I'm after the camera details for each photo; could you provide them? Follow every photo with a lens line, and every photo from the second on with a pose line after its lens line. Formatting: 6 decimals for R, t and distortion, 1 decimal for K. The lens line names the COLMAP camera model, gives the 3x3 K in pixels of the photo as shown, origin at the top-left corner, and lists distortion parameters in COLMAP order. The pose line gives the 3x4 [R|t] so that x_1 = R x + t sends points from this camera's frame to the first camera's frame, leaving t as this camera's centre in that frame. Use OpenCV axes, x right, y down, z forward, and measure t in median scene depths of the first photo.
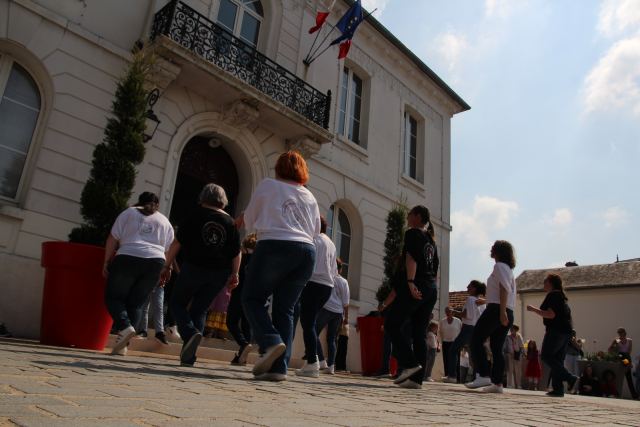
lens RADIAL K [[502.5, 0, 316.3], [0, 502.5, 225.3], [0, 0, 1]] dist [-0.143354, 0.123516]
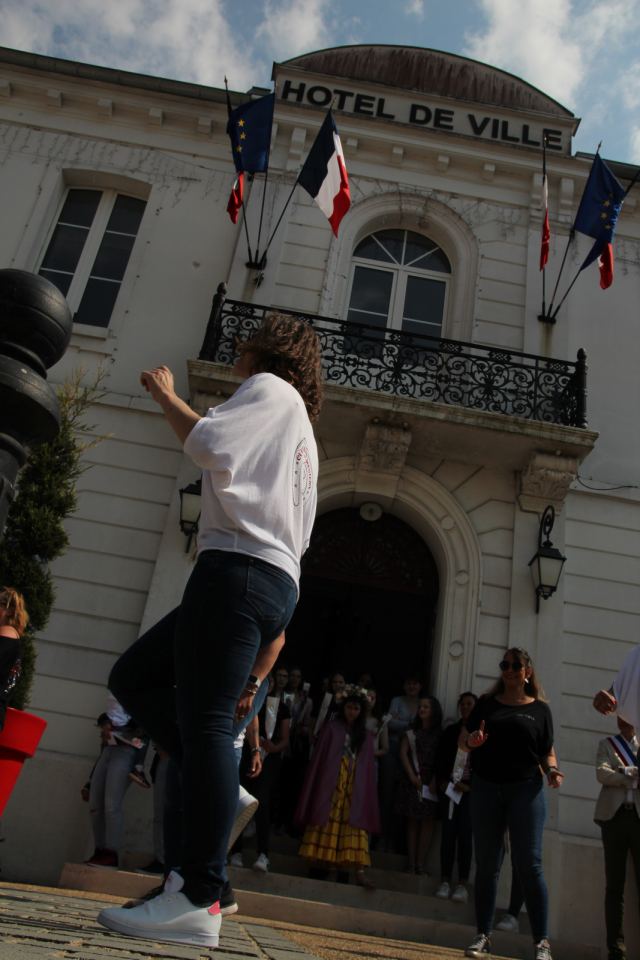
lens RADIAL K [[901.2, 0, 323.5], [0, 901.2, 486.3], [0, 0, 1]] dist [-0.128590, 0.273157]
pose [[0.753178, -0.281845, -0.594380, 0.356346], [0.117071, 0.946570, -0.300498, 0.099766], [0.647316, 0.156744, 0.745931, 0.227896]]
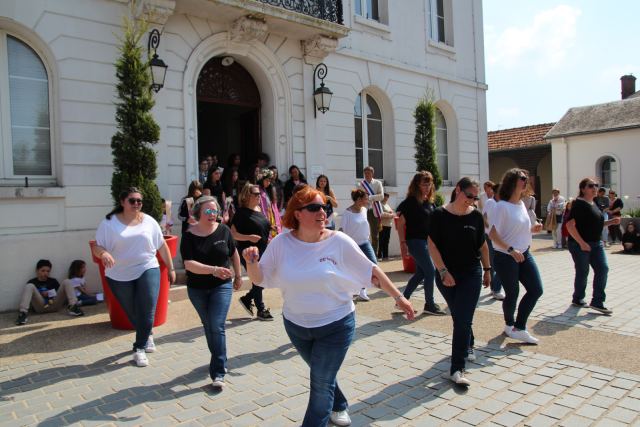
lens RADIAL K [[502.5, 0, 316.3], [0, 502.5, 225.3], [0, 0, 1]] dist [-0.143354, 0.123516]
pose [[0.986514, -0.118662, -0.112737, 0.036169], [0.148635, 0.937900, 0.313451, -0.143813], [0.068541, -0.325981, 0.942888, 0.005820]]
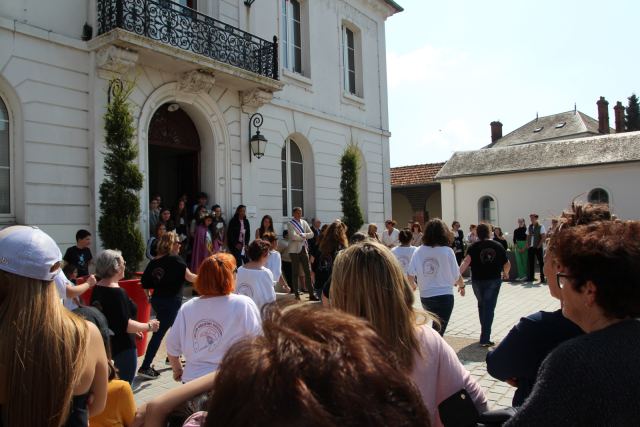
lens RADIAL K [[509.3, 0, 317.8], [0, 509.3, 227.1], [0, 0, 1]] dist [-0.143495, 0.131400]
pose [[0.985294, -0.116344, 0.125138, -0.067939], [0.075989, 0.954324, 0.288947, -0.209105], [-0.153040, -0.275189, 0.949131, -0.104002]]
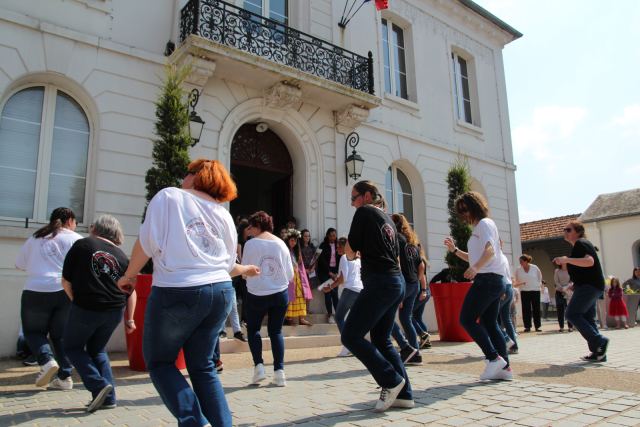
lens RADIAL K [[502.5, 0, 316.3], [0, 502.5, 225.3], [0, 0, 1]] dist [-0.143354, 0.123516]
pose [[0.982318, -0.130900, -0.133852, 0.009736], [0.145291, 0.983901, 0.104066, -0.063100], [0.118075, -0.121673, 0.985522, 0.011724]]
